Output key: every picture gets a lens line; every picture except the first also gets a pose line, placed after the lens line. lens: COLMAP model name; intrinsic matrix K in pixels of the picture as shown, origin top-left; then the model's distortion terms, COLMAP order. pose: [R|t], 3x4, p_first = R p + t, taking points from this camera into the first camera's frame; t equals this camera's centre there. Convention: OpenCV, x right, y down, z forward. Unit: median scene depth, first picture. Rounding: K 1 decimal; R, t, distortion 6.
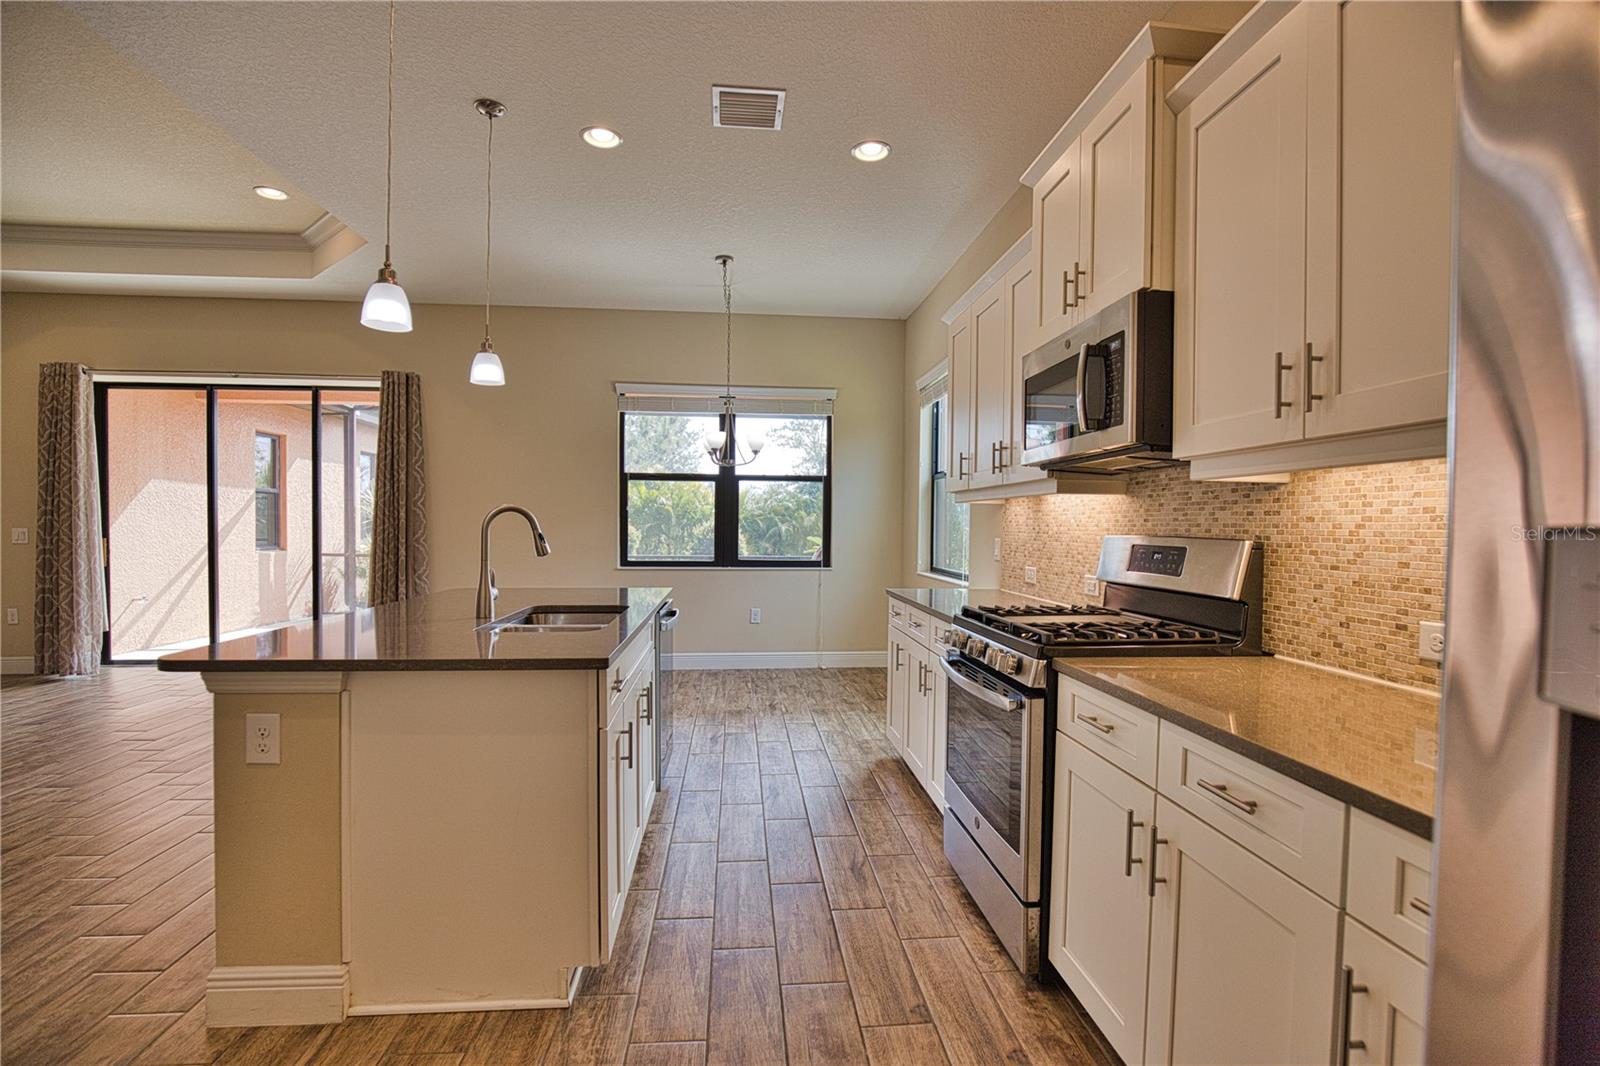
lens RADIAL K [[730.2, 0, 810.6], [0, 730.2, 539.6], [0, 0, 1]] dist [-0.034657, 0.006745]
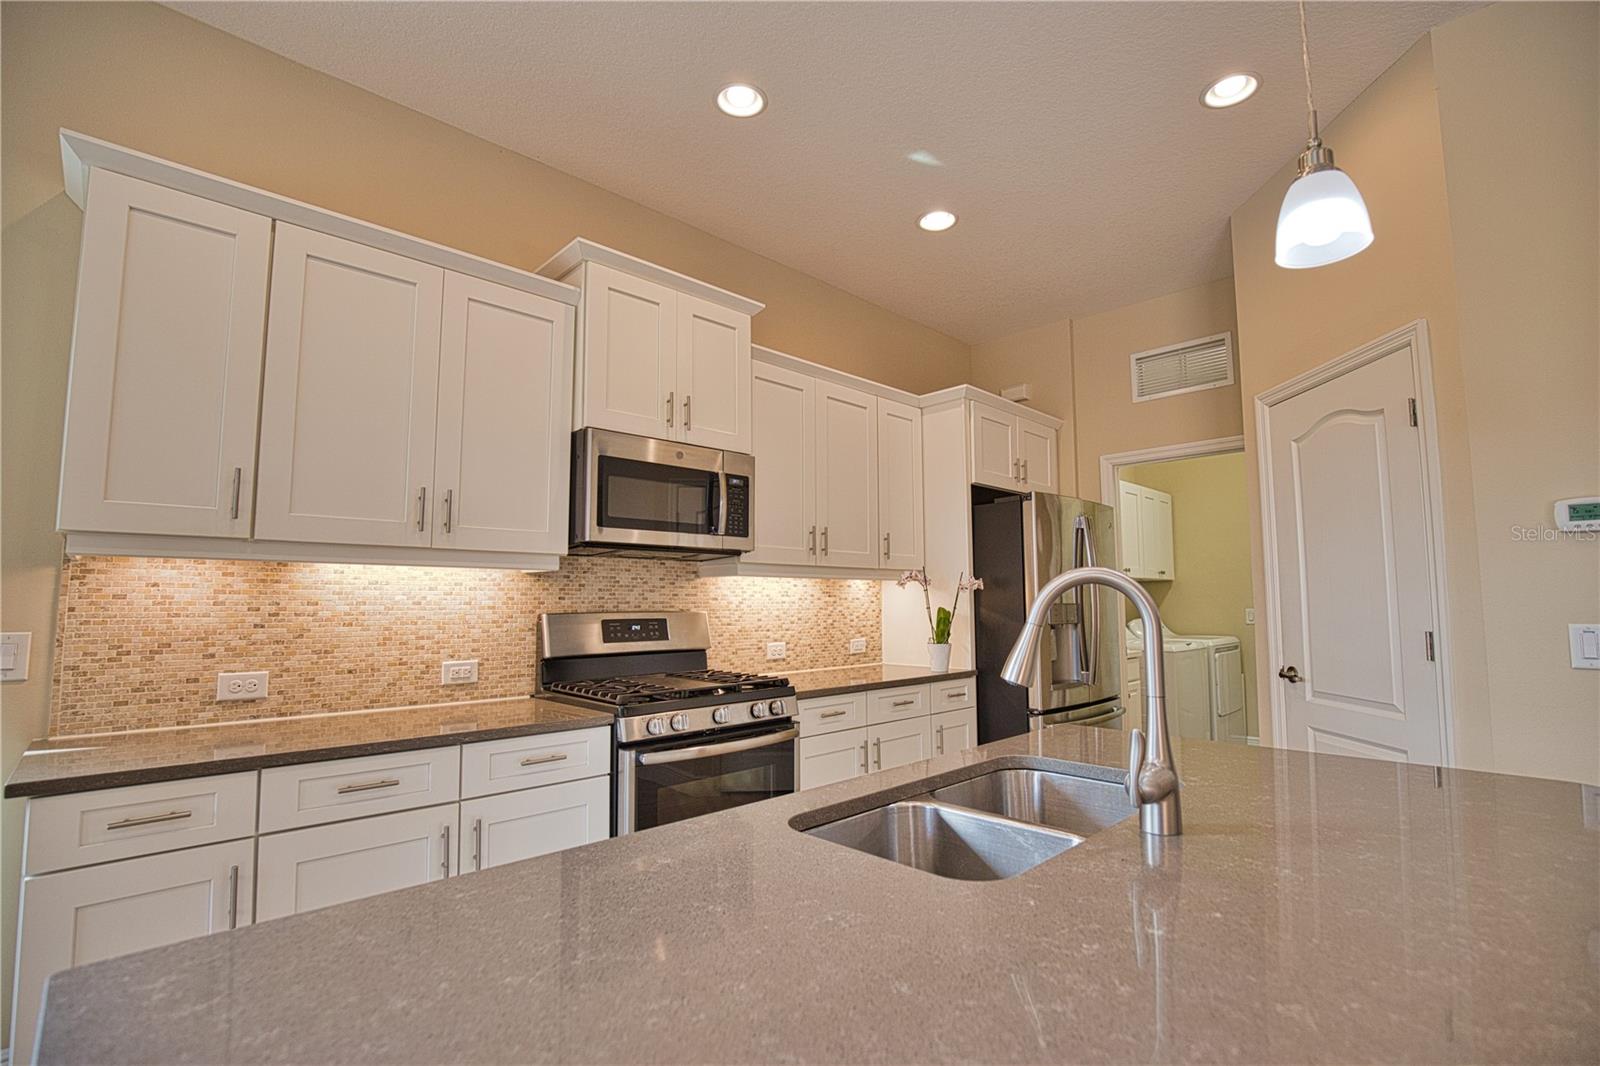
lens RADIAL K [[730.2, 0, 808.9], [0, 730.2, 542.4], [0, 0, 1]] dist [-0.034657, 0.006745]
pose [[-0.620042, 0.056203, 0.782553, -0.461057], [0.012817, 0.998023, -0.061522, -0.028034], [-0.784464, -0.028116, -0.619537, 0.998611]]
